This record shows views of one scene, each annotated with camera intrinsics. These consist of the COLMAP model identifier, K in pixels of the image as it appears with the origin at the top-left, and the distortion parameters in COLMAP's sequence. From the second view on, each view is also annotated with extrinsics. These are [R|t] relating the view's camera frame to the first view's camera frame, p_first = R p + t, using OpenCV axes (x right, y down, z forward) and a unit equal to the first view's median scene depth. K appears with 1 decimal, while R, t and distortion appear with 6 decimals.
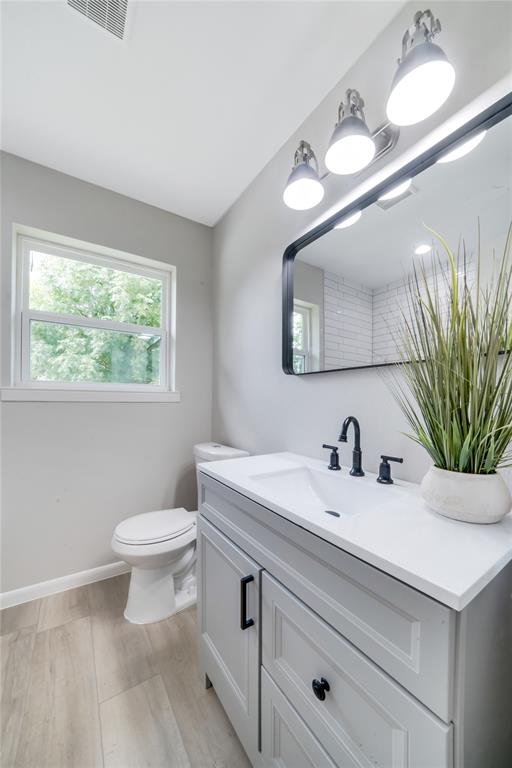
lens RADIAL K [[270.3, 0, 256.0], [0, 270.3, 384.0], [0, 0, 1]] dist [-0.000442, 0.000135]
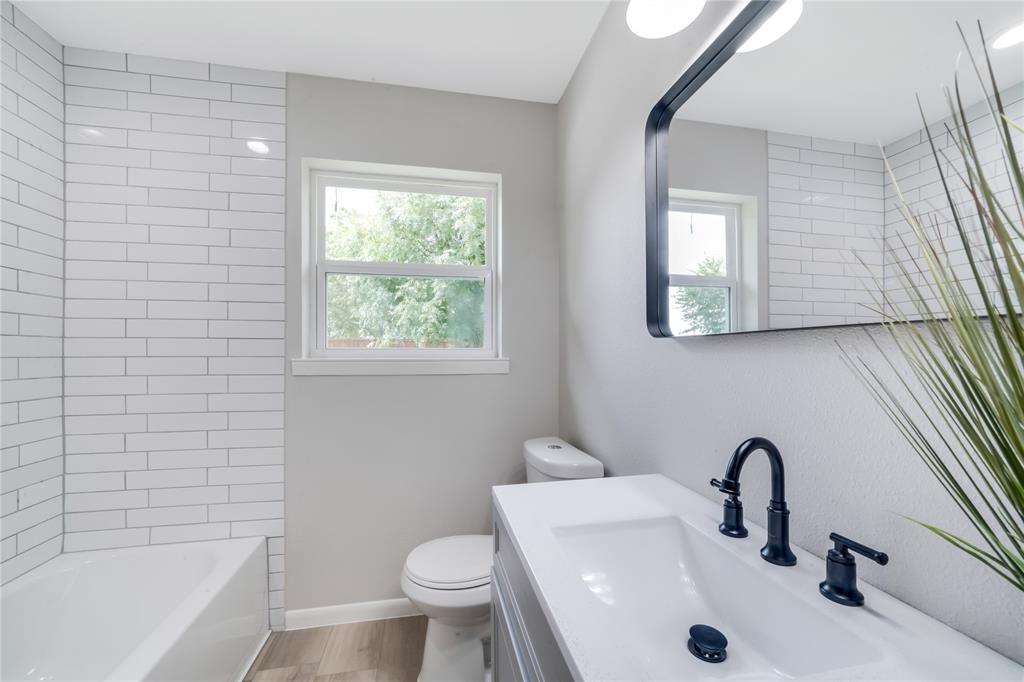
lens RADIAL K [[394.9, 0, 507.2], [0, 394.9, 337.2], [0, 0, 1]] dist [0.010834, 0.000060]
pose [[0.928970, -0.022022, -0.369500, 0.075593], [0.026046, 0.999643, 0.005905, -0.027678], [0.369238, -0.015109, 0.929212, 0.067600]]
